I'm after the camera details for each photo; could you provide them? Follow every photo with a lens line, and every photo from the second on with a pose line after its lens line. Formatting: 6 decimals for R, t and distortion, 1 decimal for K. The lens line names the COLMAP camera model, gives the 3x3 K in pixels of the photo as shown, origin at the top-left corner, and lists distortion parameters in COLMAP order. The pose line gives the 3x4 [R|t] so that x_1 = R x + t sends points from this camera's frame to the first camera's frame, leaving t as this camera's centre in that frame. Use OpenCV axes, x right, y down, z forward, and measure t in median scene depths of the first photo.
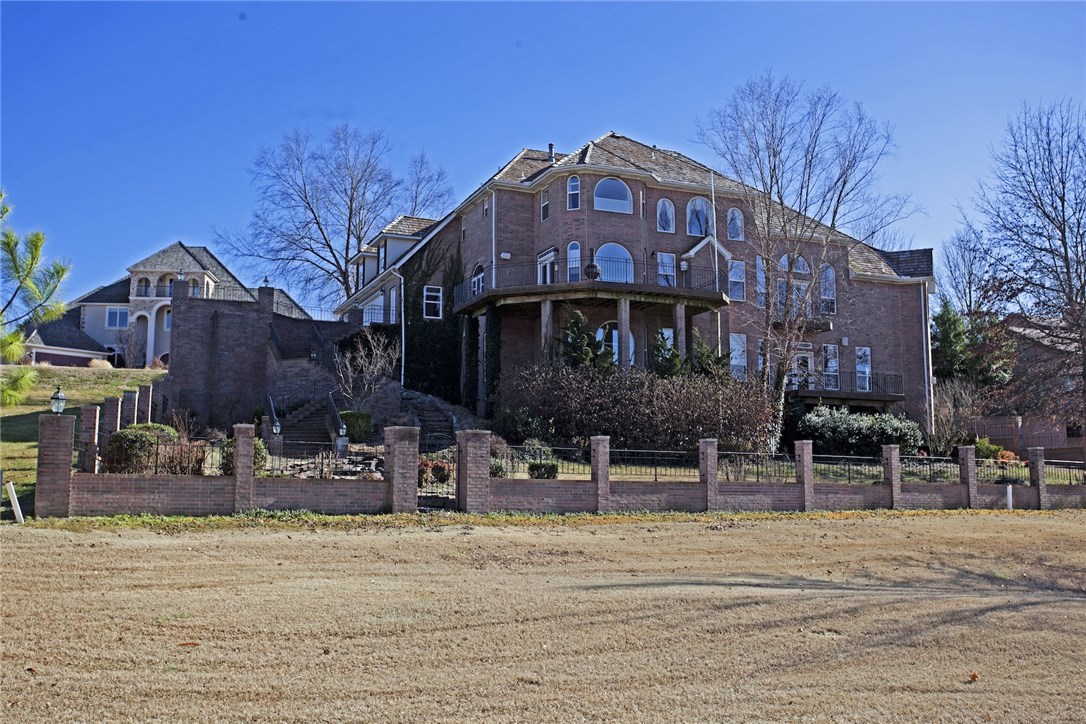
lens RADIAL K [[1136.8, 0, 543.0], [0, 1136.8, 362.0], [0, 0, 1]] dist [0.168202, 0.002752]
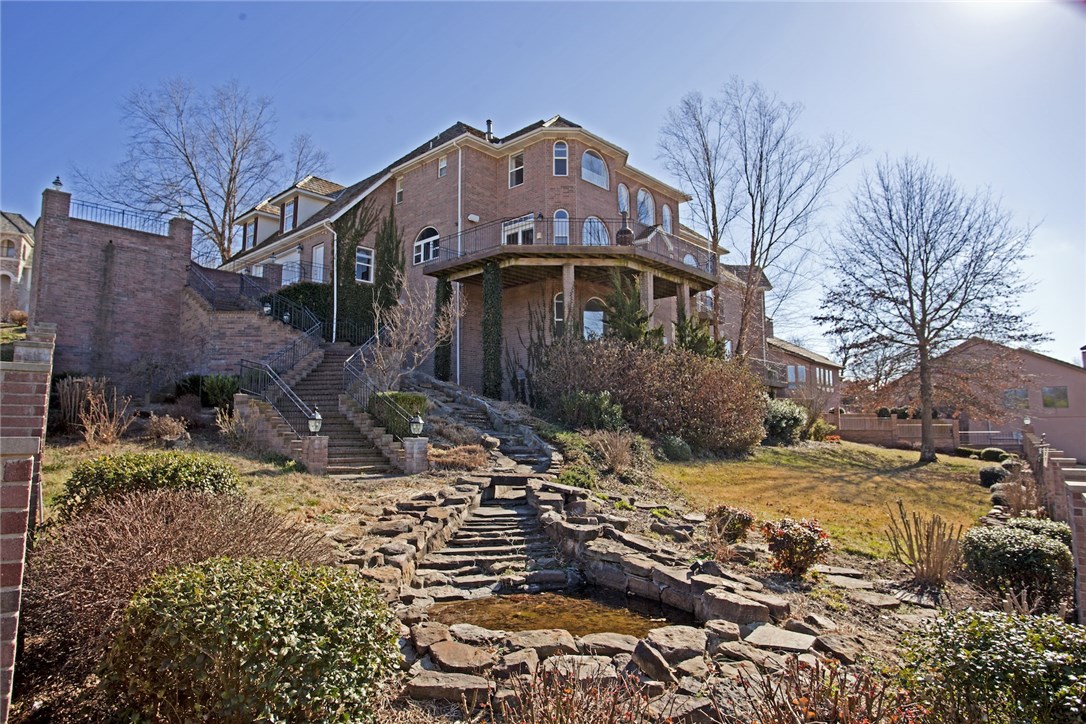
lens RADIAL K [[662.3, 0, 543.0], [0, 662.3, 362.0], [0, 0, 1]] dist [-0.052138, 0.063834]
pose [[0.911821, 0.044528, 0.408167, -0.193791], [-0.053924, 0.998478, 0.011534, 0.013239], [-0.407033, -0.032527, 0.912834, 0.487110]]
